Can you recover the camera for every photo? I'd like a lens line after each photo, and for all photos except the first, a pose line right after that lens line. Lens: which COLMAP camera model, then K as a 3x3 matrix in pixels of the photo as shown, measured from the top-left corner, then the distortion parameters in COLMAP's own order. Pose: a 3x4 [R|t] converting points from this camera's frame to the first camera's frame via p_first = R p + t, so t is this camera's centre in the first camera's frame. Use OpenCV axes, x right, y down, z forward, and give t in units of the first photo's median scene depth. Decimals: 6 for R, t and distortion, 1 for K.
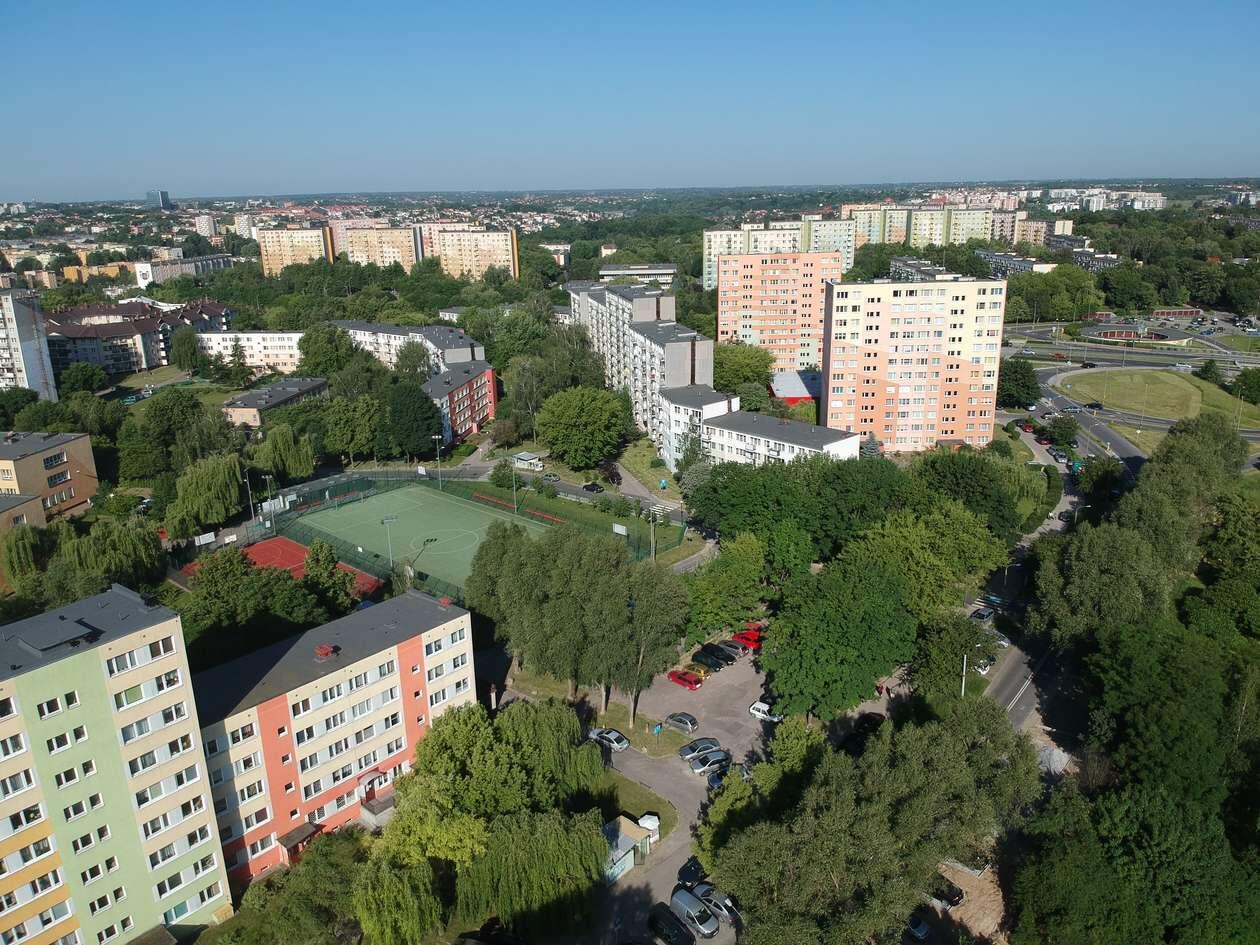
lens RADIAL K [[925.1, 0, 645.2], [0, 925.1, 465.9], [0, 0, 1]] dist [0.088210, -0.155705]
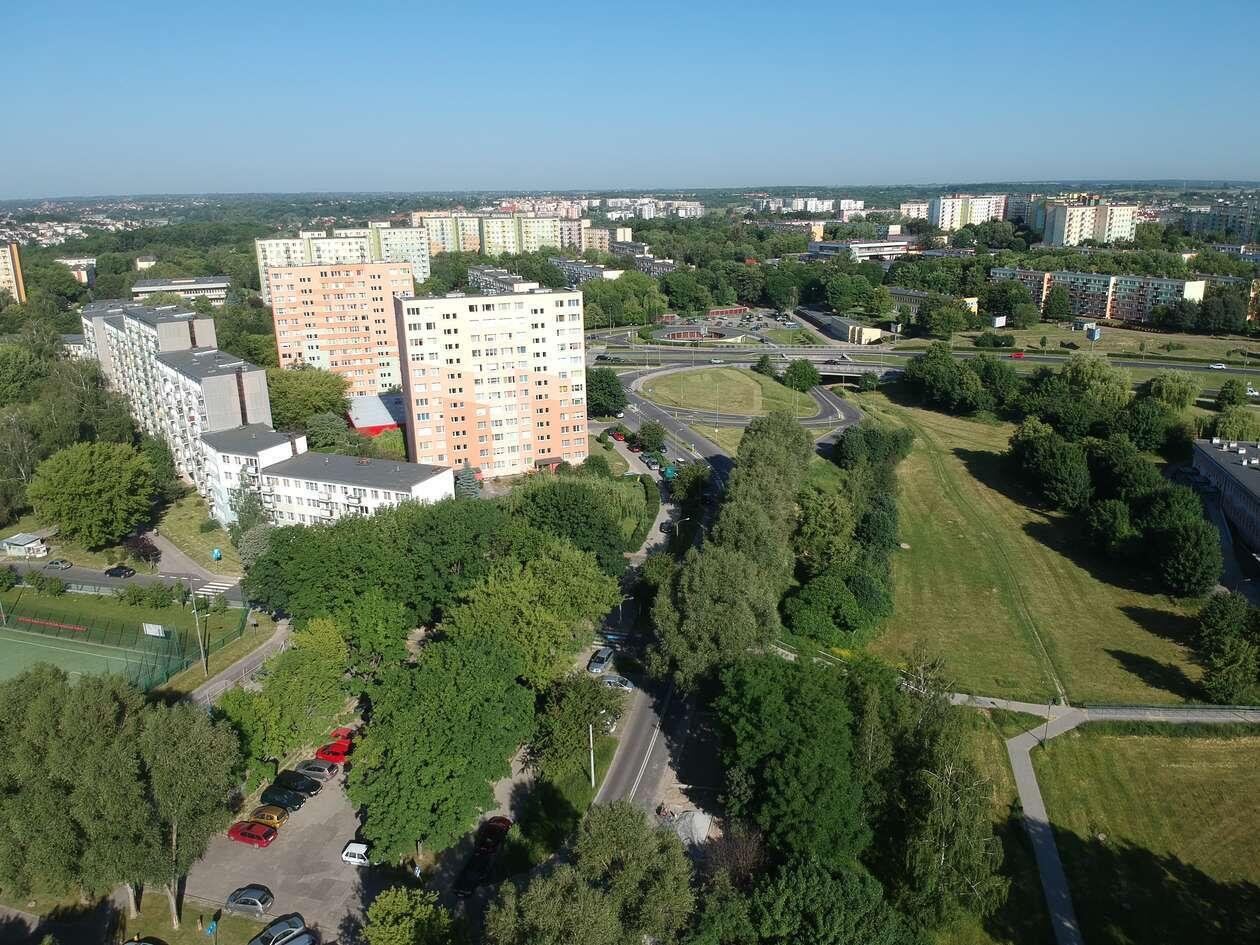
lens RADIAL K [[925.1, 0, 645.8], [0, 925.1, 472.0], [0, 0, 1]] dist [0.088210, -0.155705]
pose [[0.907497, -0.114697, 0.404097, 0.035406], [0.115307, 0.993066, 0.022918, -0.025737], [-0.403923, 0.025797, 0.914429, 0.096852]]
